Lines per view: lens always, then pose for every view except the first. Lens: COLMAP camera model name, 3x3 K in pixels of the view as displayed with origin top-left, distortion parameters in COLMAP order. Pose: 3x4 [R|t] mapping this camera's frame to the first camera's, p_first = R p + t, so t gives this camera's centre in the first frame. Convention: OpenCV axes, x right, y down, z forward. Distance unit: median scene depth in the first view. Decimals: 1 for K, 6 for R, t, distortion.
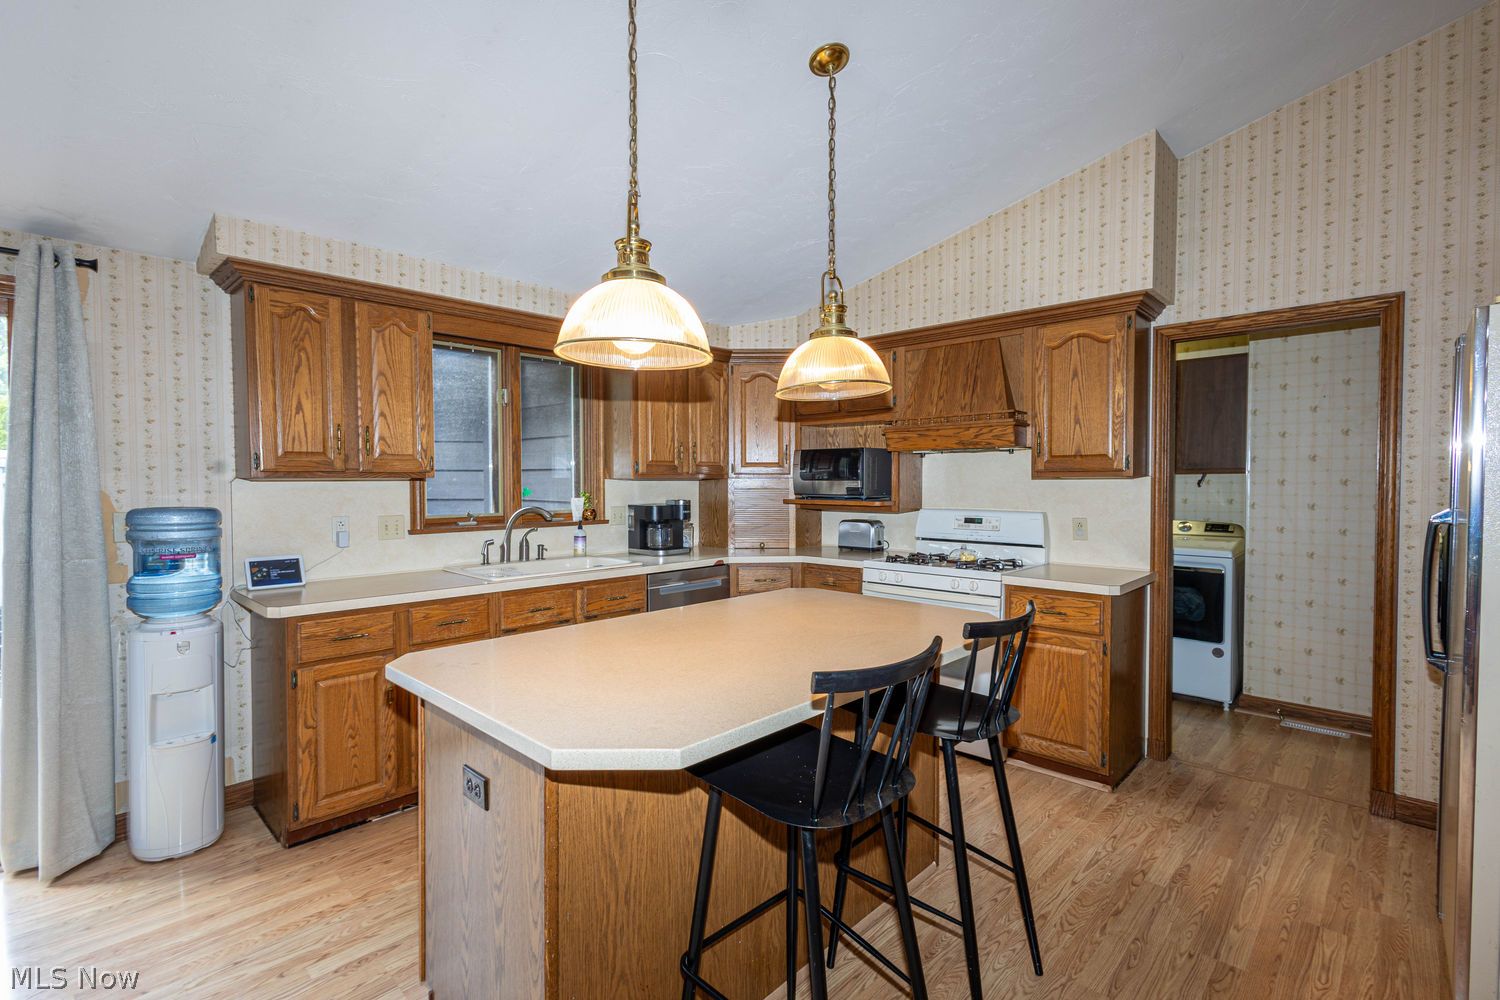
lens RADIAL K [[694.6, 0, 752.8], [0, 694.6, 501.6], [0, 0, 1]] dist [-0.000752, -0.002929]
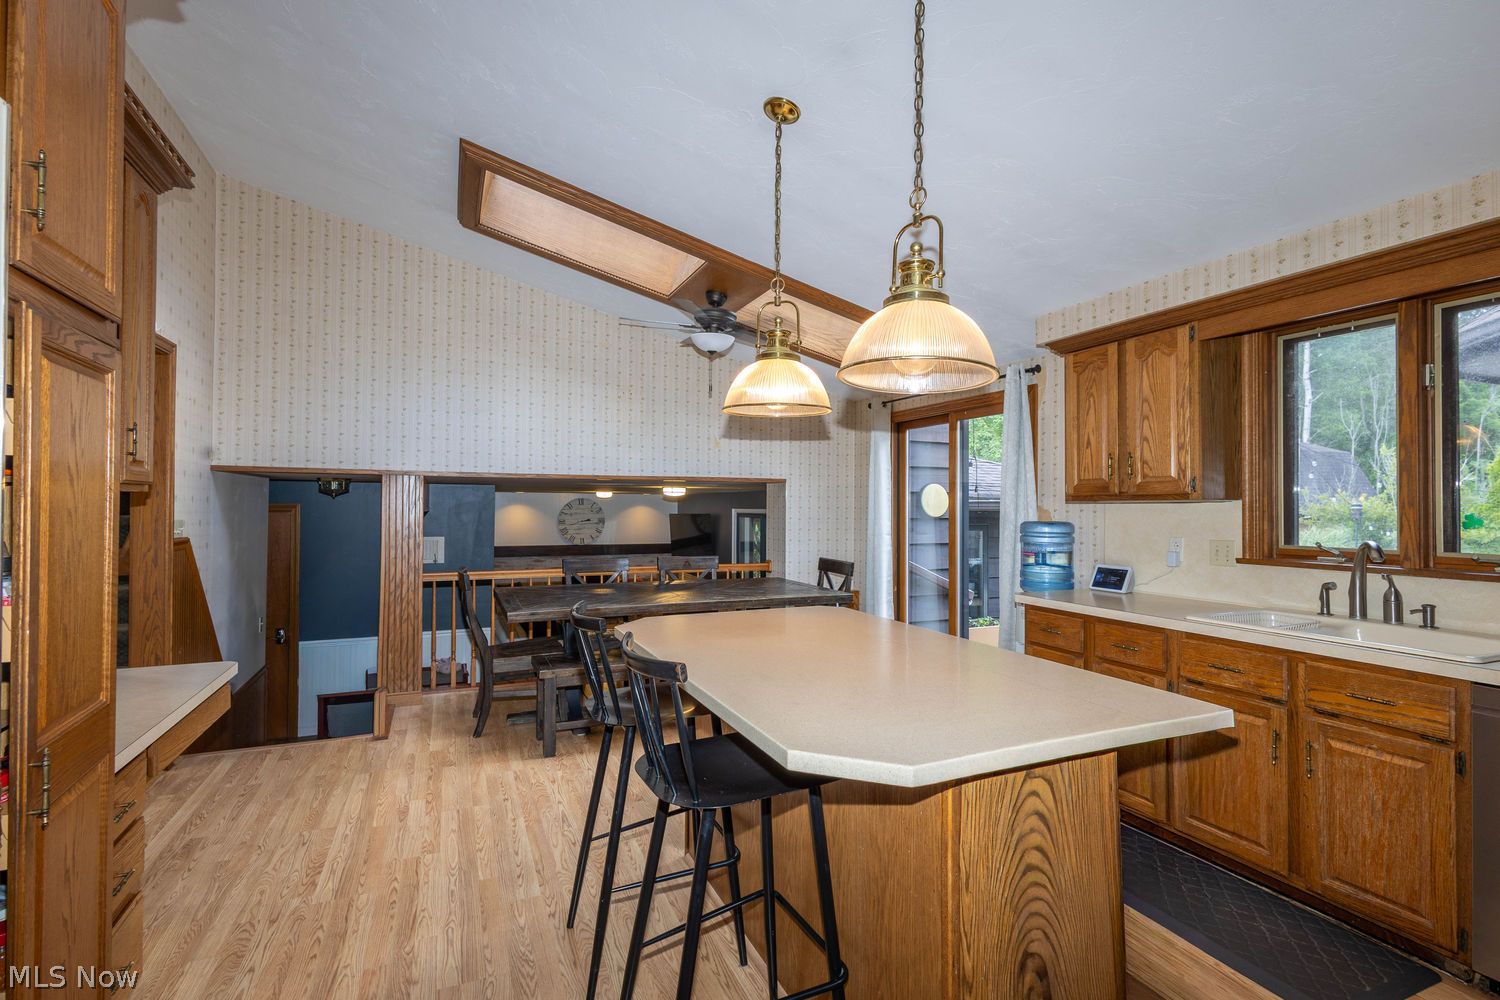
lens RADIAL K [[694.6, 0, 760.9], [0, 694.6, 497.0], [0, 0, 1]] dist [-0.000752, -0.002929]
pose [[-0.382132, -0.006716, -0.924084, 0.641393], [-0.023481, 0.999721, 0.002445, -0.028068], [0.923810, 0.022633, -0.382183, 0.860240]]
